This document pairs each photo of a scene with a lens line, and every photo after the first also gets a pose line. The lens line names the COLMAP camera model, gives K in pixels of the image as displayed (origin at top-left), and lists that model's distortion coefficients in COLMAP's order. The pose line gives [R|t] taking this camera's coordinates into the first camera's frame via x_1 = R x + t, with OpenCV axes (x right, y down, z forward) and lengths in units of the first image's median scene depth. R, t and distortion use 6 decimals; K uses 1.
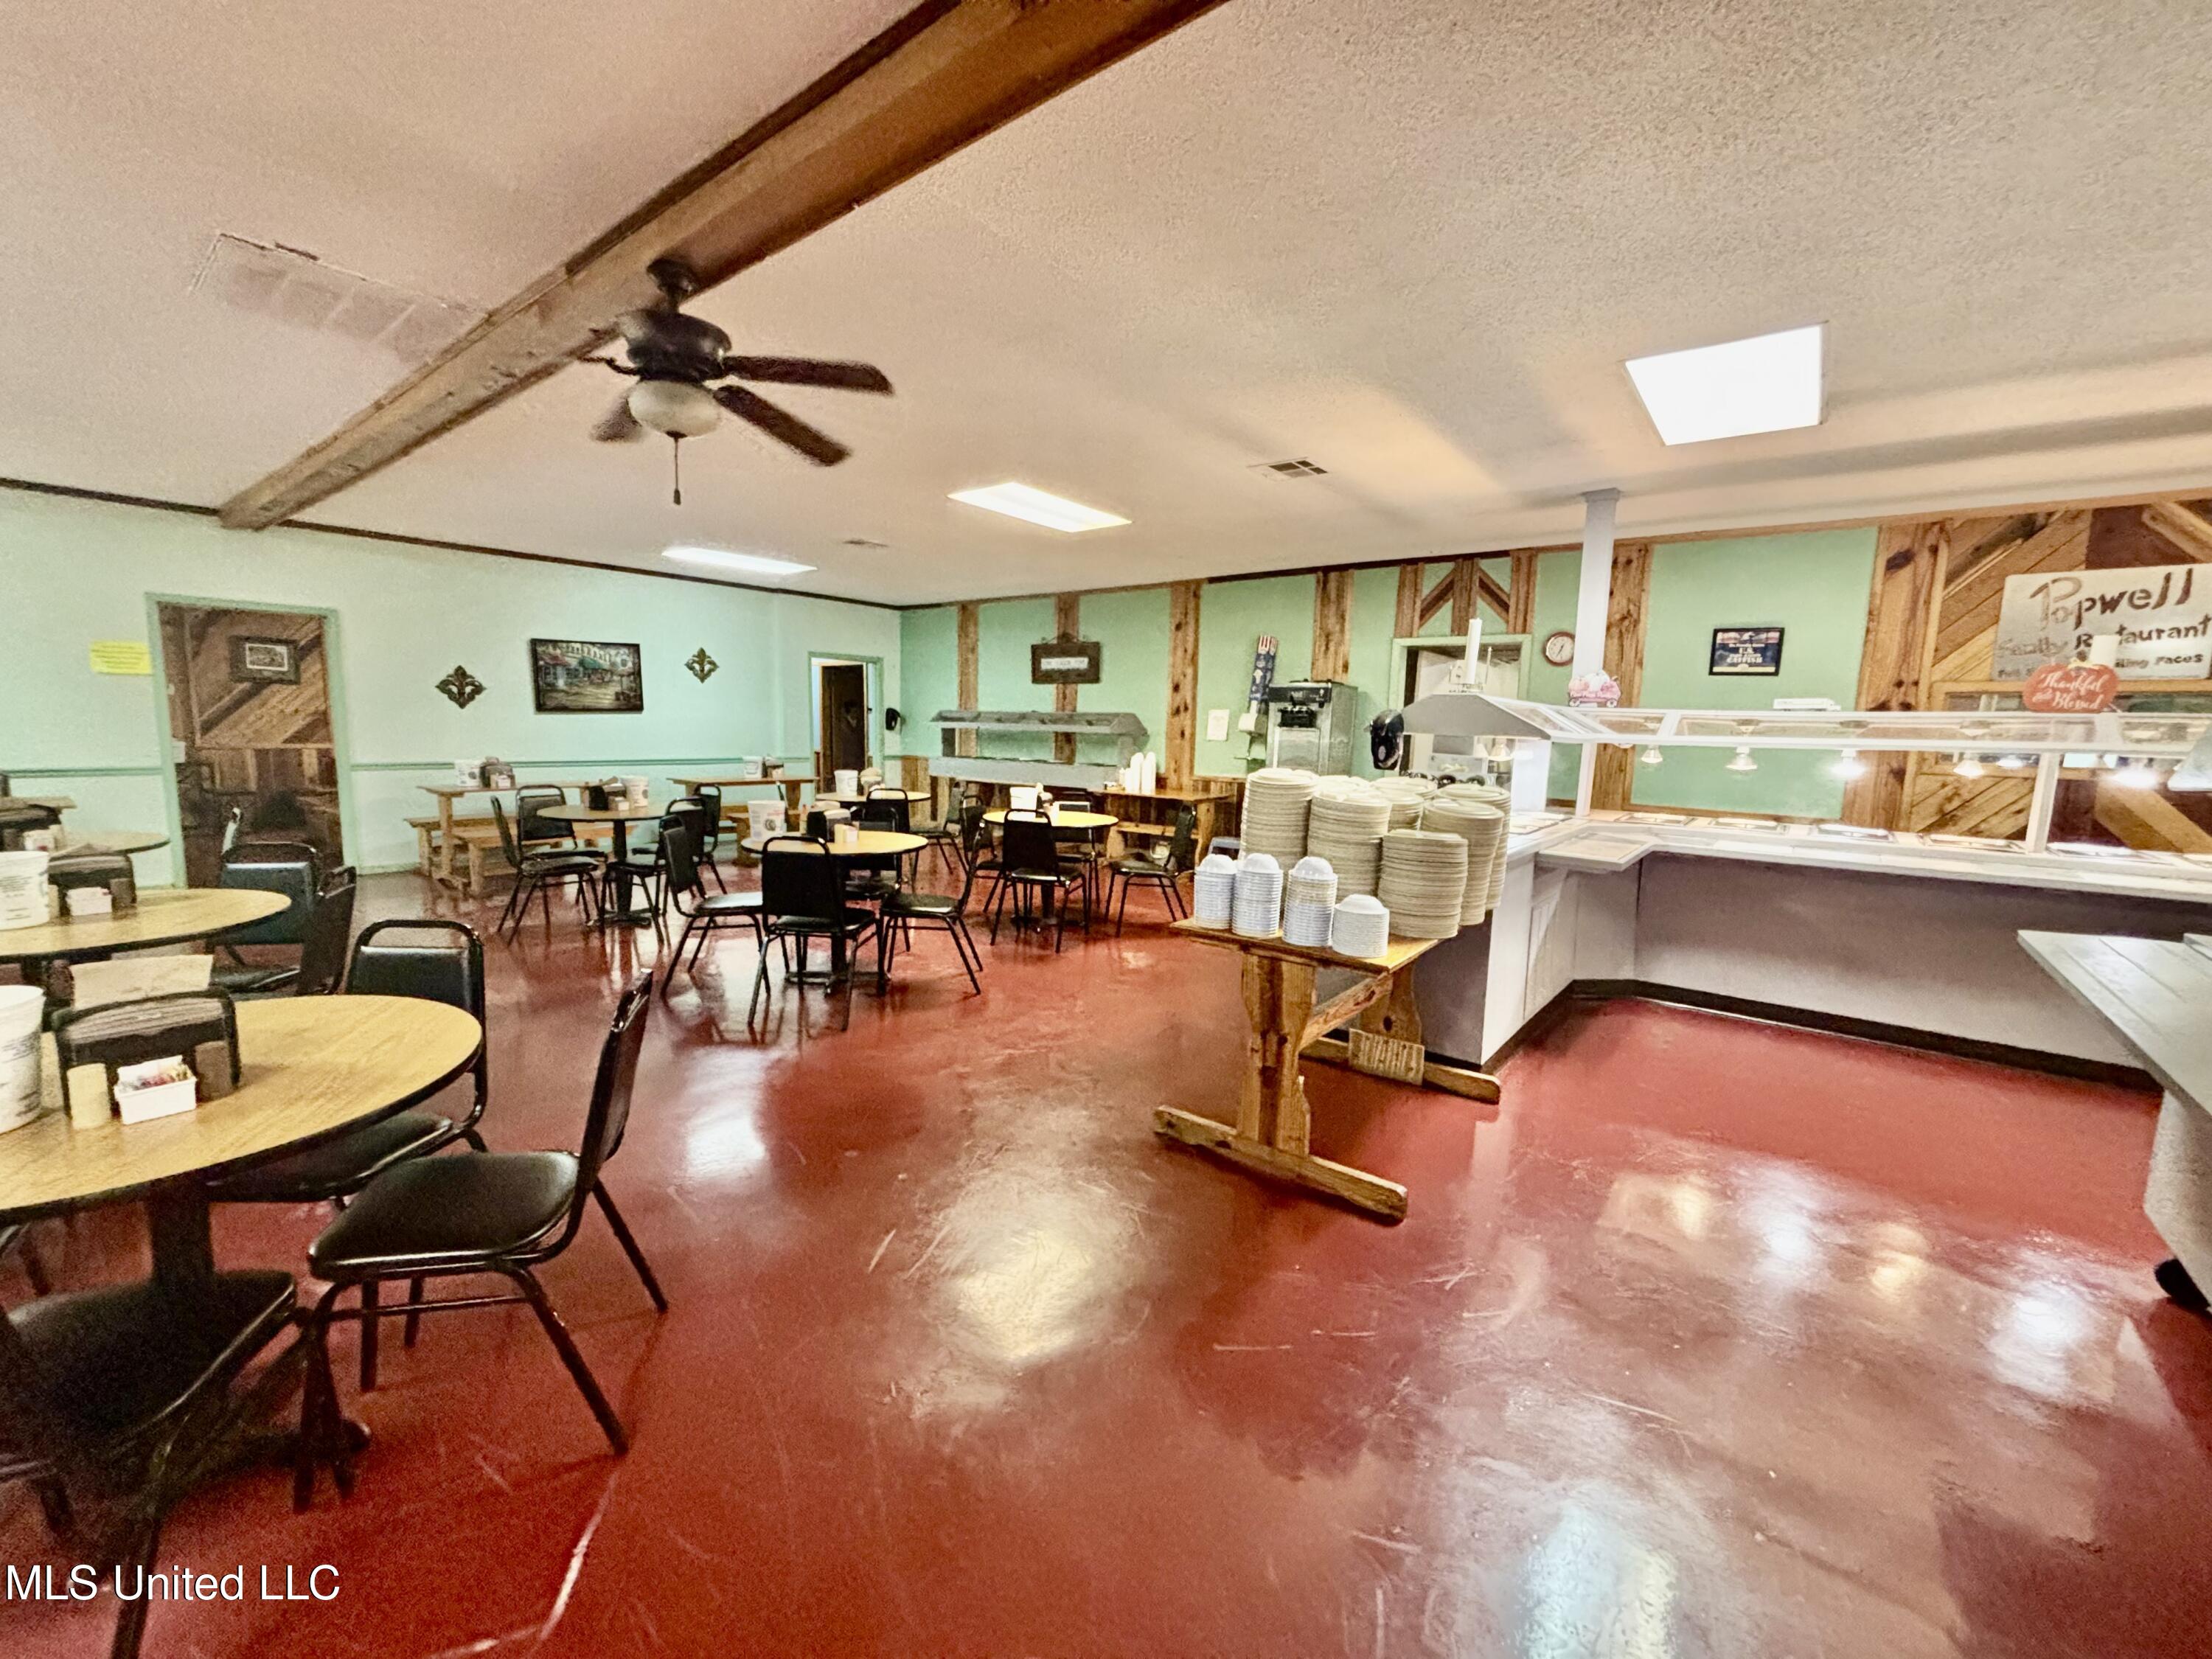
lens RADIAL K [[889.3, 0, 1096.8], [0, 889.3, 834.5], [0, 0, 1]] dist [0.003103, -0.001847]
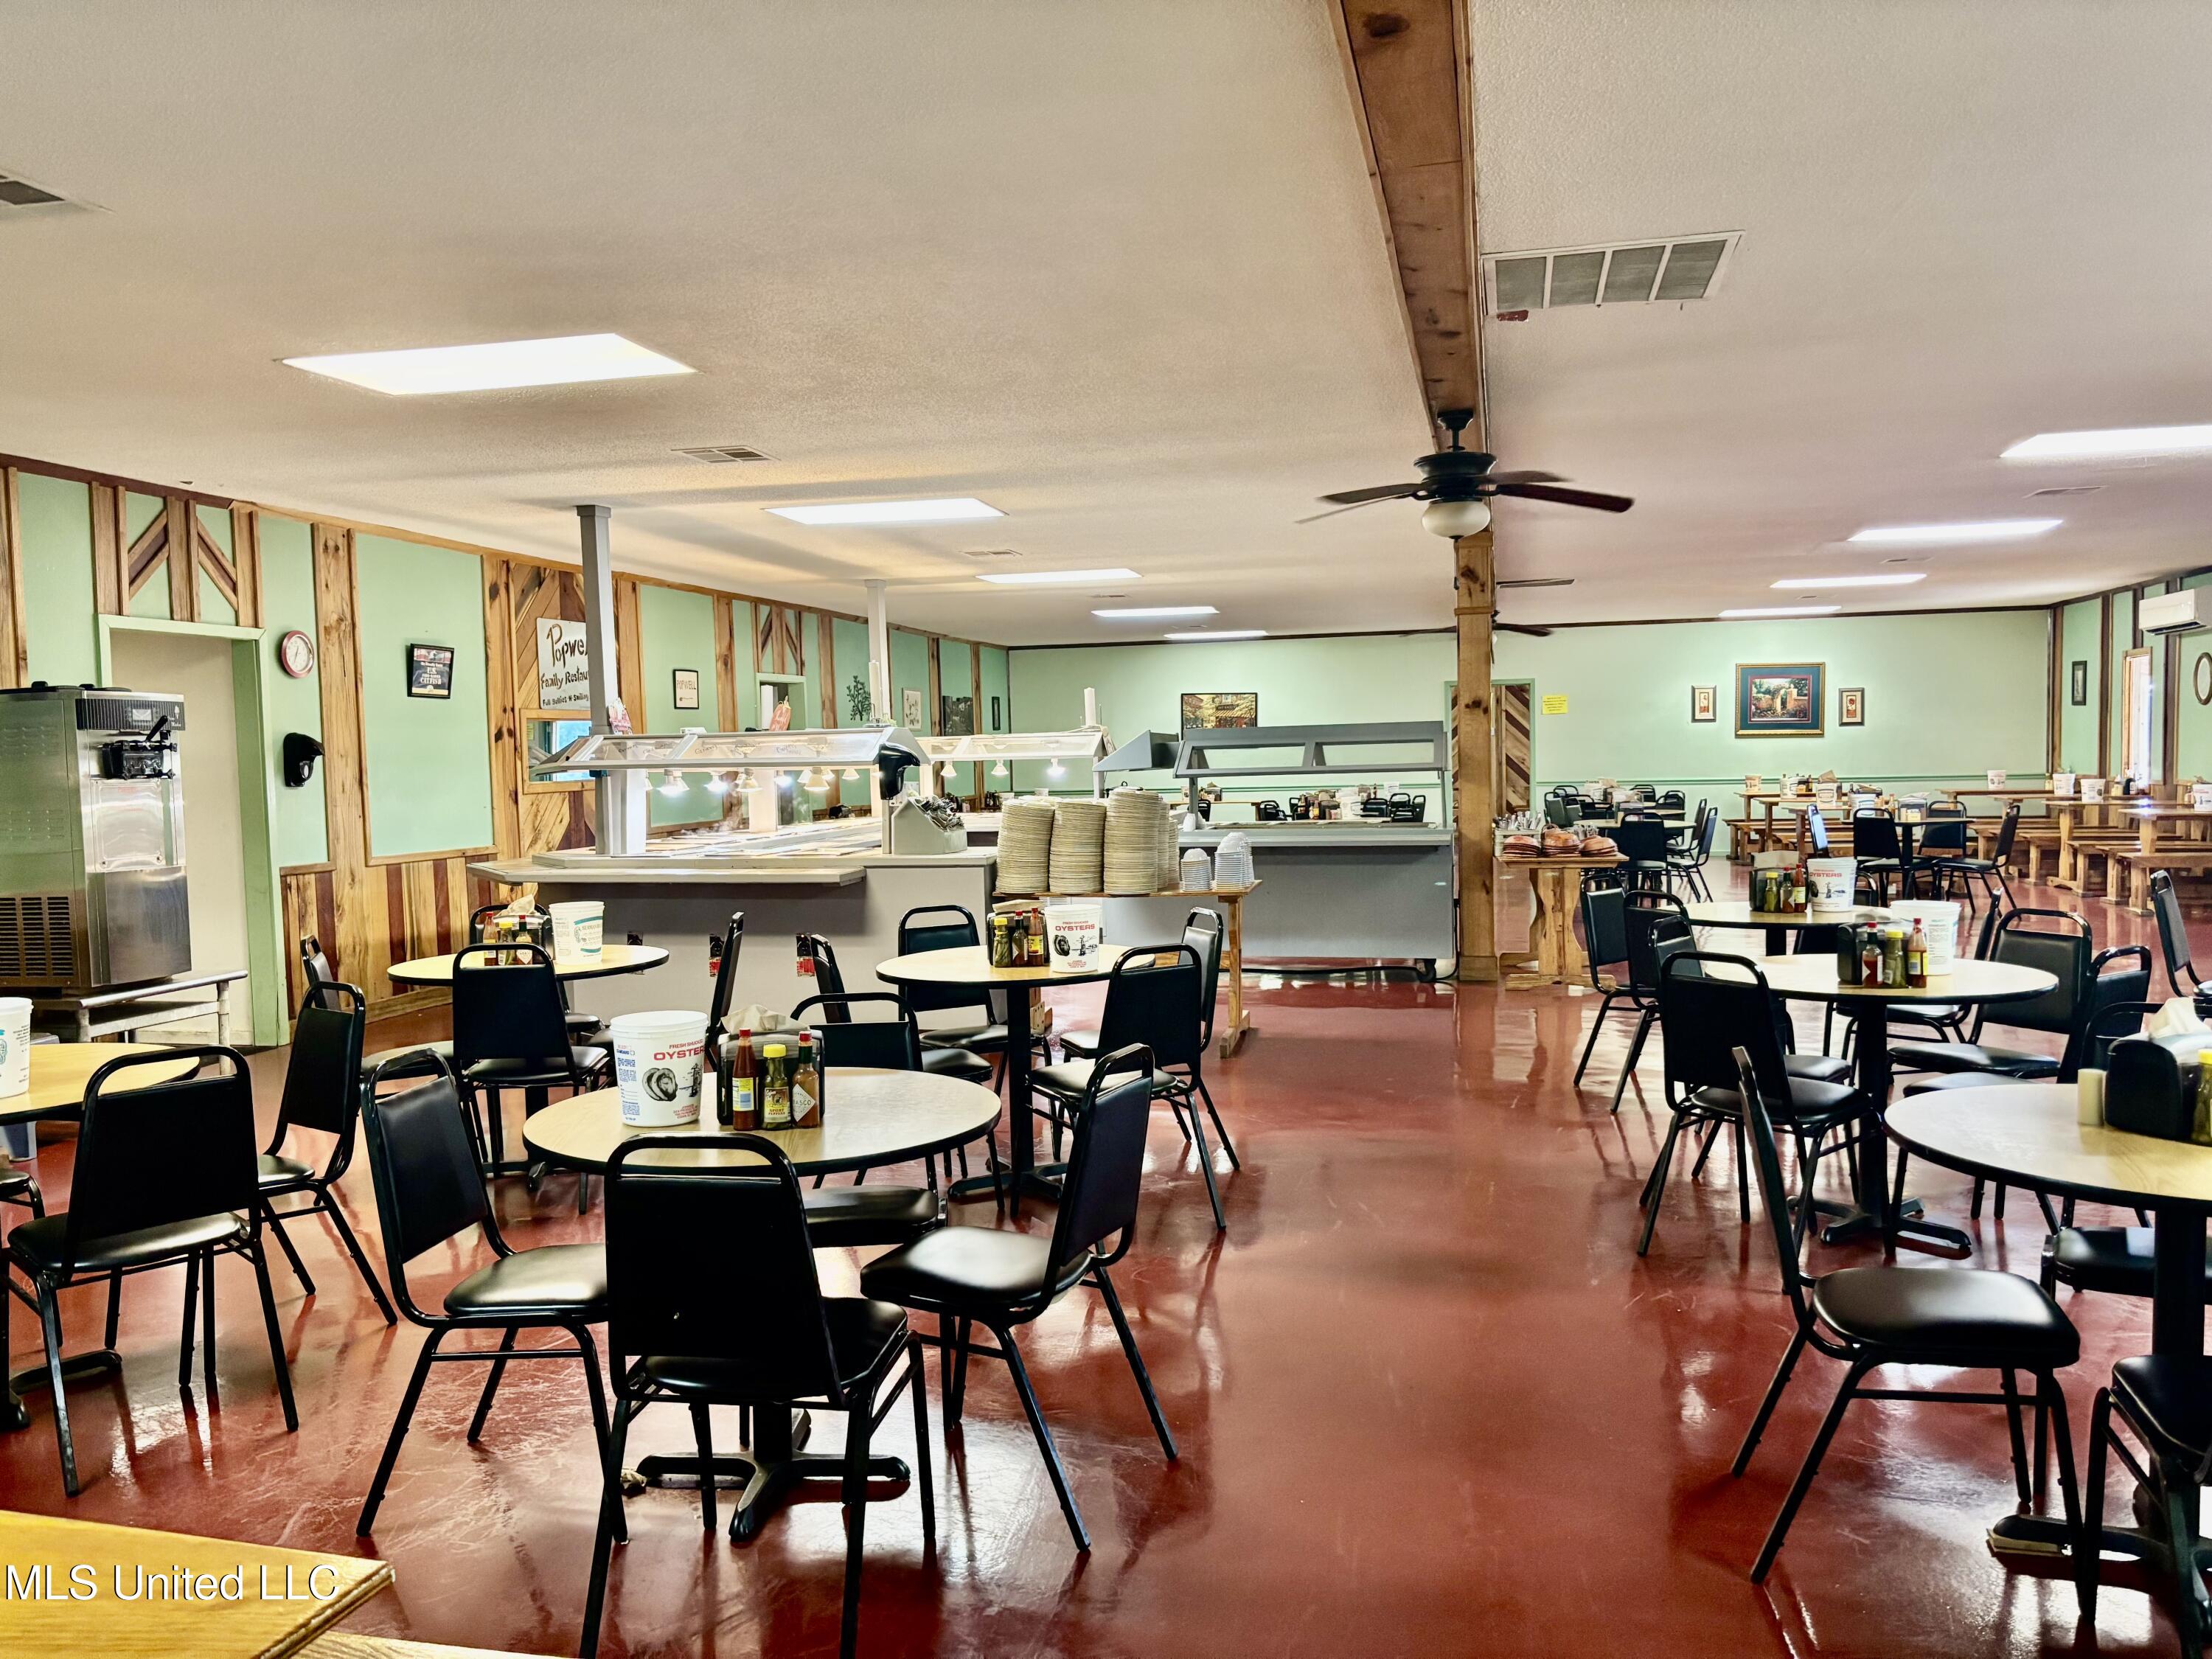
lens RADIAL K [[1681.6, 0, 1108.6], [0, 1681.6, 834.5], [0, 0, 1]] dist [0.045259, -0.026307]
pose [[-0.419091, -0.065033, 0.905612, -1.146871], [0.122458, 0.984269, 0.127351, -0.182446], [-0.899648, 0.164272, -0.404535, 1.135806]]
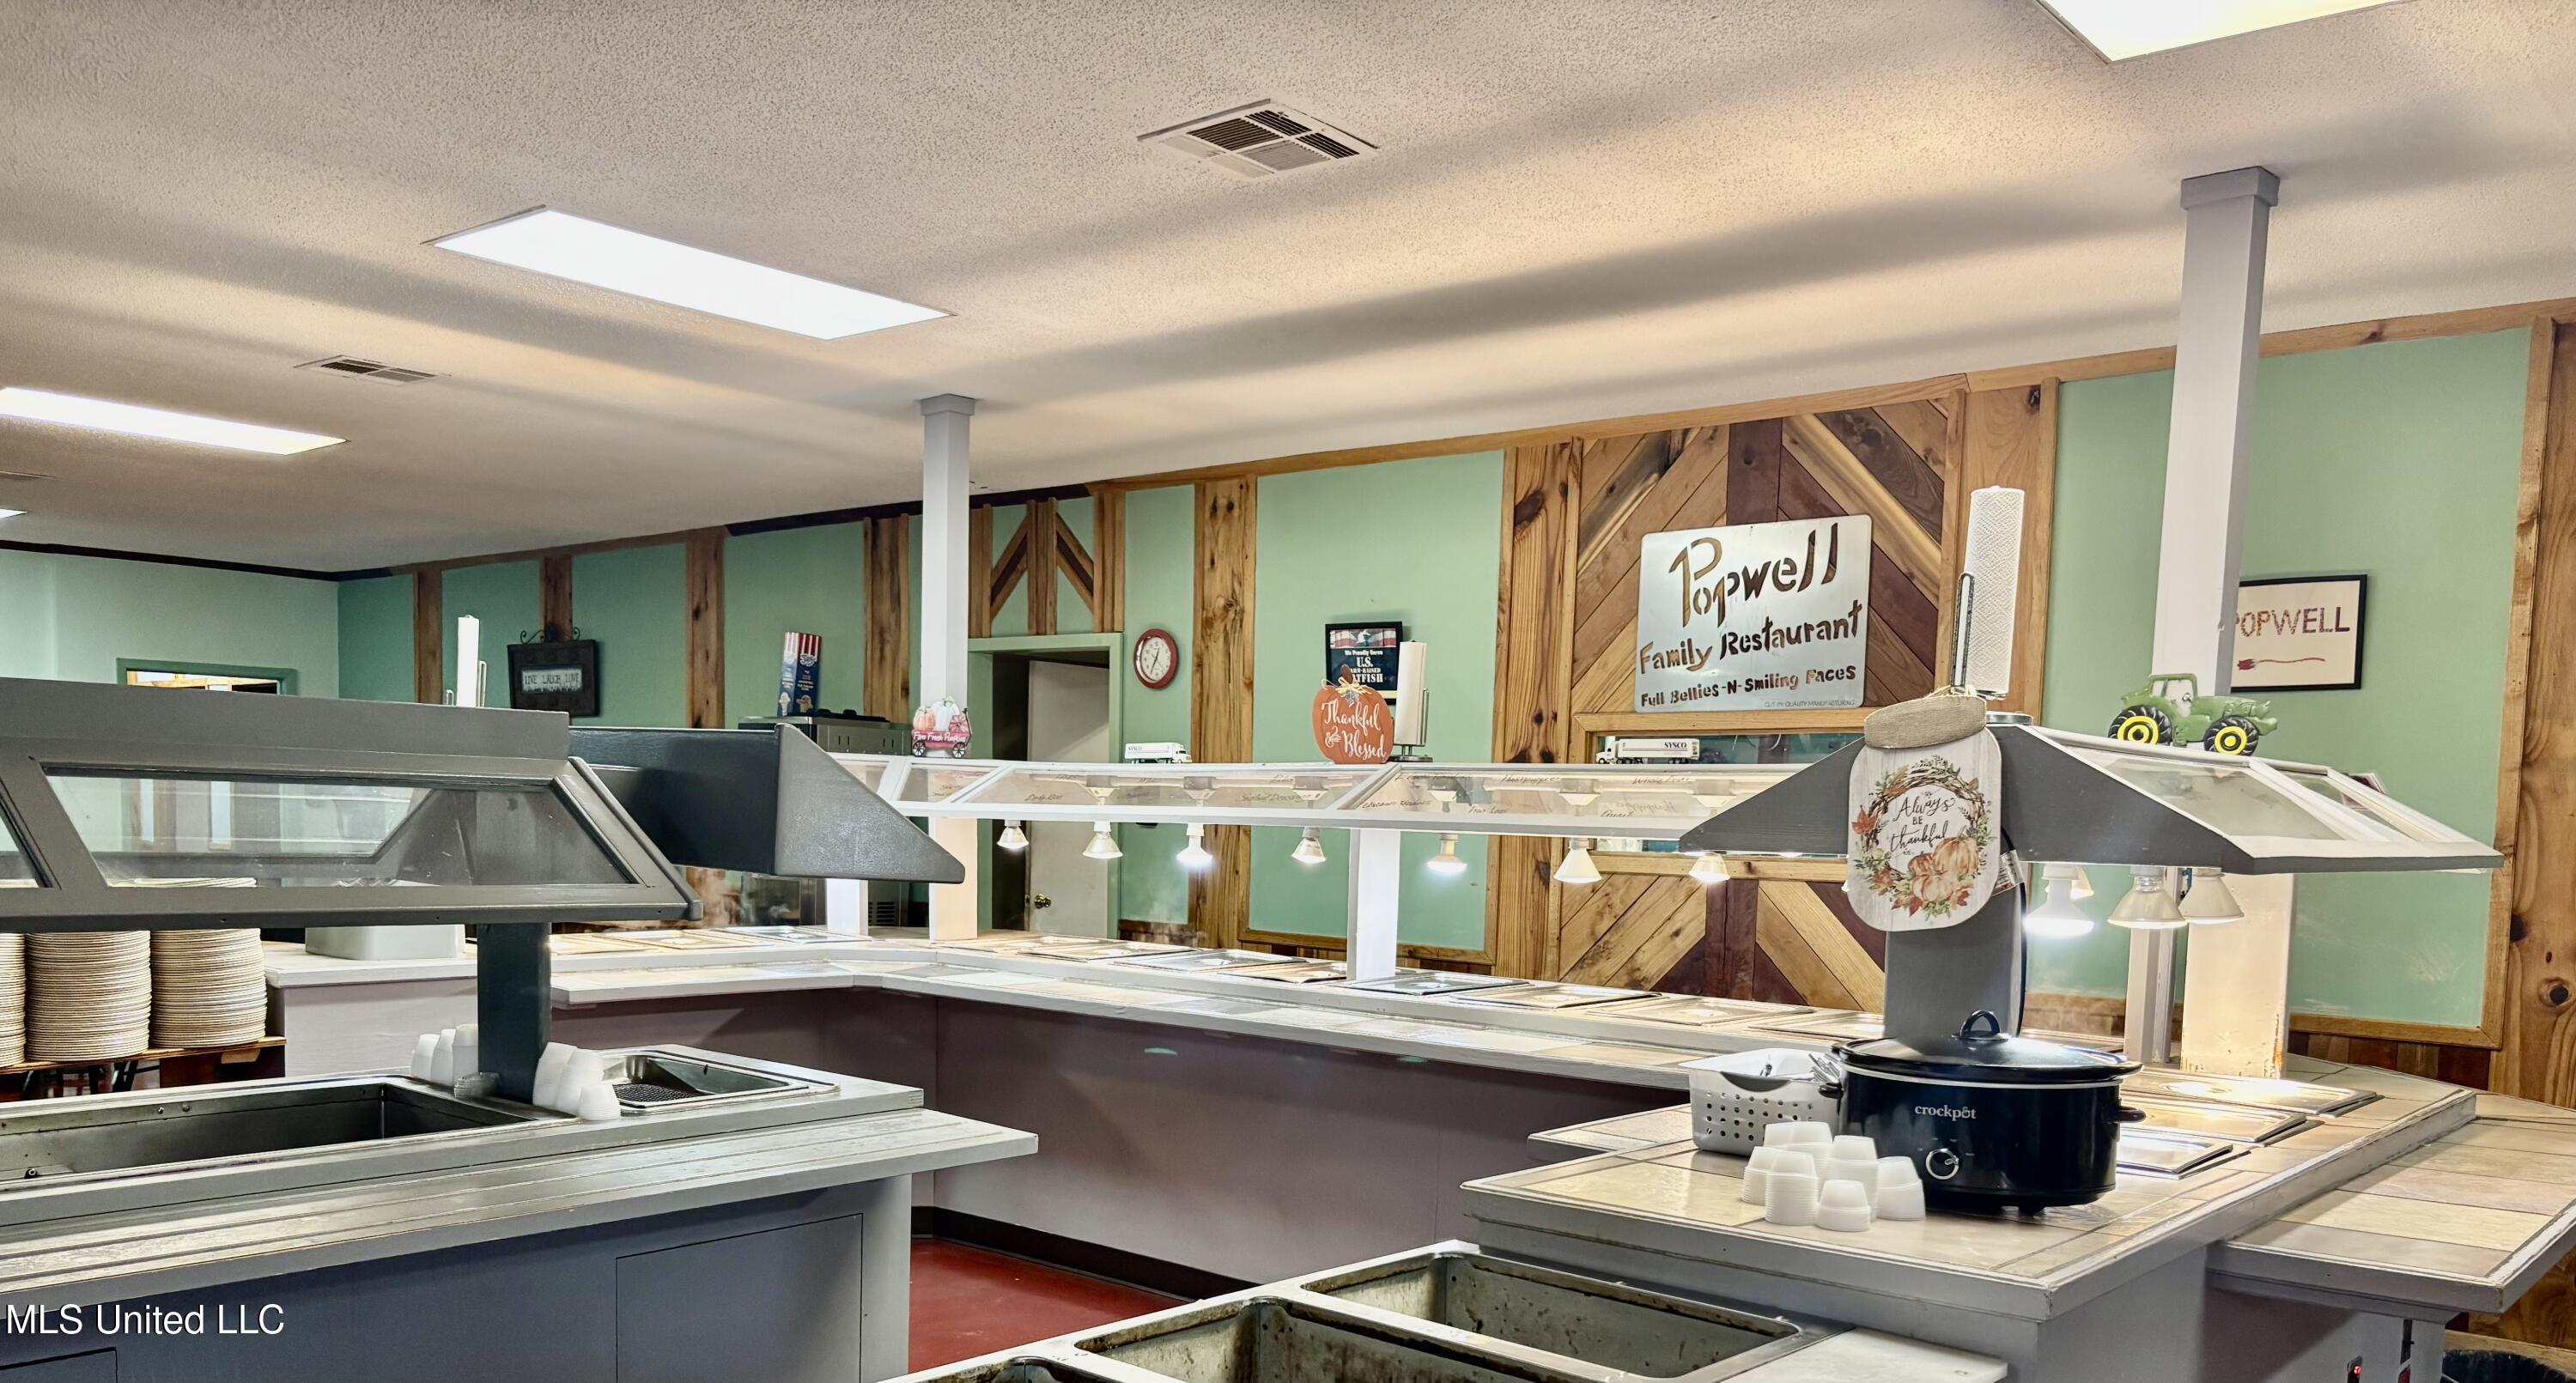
lens RADIAL K [[1978.3, 0, 1278.7], [0, 1978.3, 982.5], [0, 0, 1]] dist [0.064072, -0.023703]
pose [[0.998976, 0.002730, -0.045171, 0.754728], [-0.004281, 0.999403, -0.034279, 0.047746], [0.045051, 0.034438, 0.998391, -0.288632]]
